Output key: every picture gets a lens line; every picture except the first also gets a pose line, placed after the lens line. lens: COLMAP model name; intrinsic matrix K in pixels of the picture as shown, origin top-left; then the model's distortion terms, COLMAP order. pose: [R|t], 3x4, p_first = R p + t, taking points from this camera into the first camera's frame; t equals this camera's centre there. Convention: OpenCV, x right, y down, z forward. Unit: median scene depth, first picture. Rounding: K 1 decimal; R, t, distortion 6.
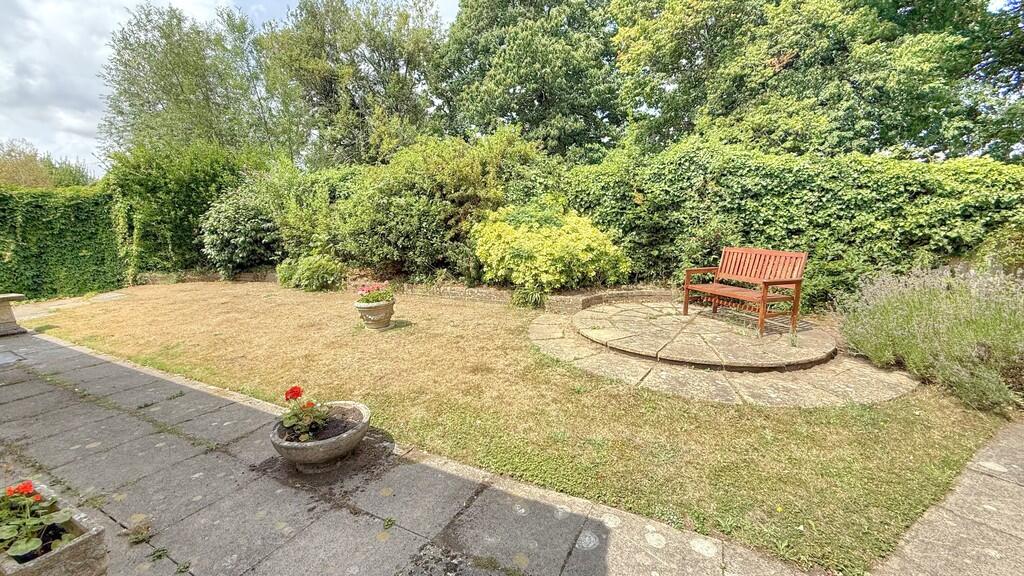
lens RADIAL K [[406.6, 0, 509.2], [0, 406.6, 289.9], [0, 0, 1]] dist [0.001054, -0.000472]
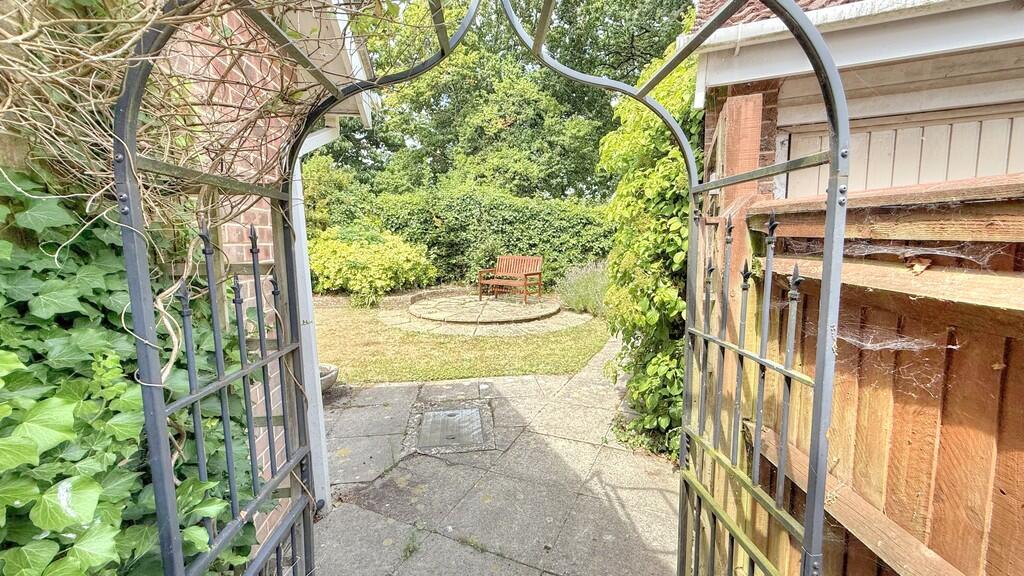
lens RADIAL K [[406.6, 0, 509.2], [0, 406.6, 289.9], [0, 0, 1]] dist [0.001054, -0.000472]
pose [[0.836705, -0.070771, 0.543061, -0.261482], [0.091772, 0.995712, -0.011636, 0.042801], [-0.539909, 0.059574, 0.839612, -0.290916]]
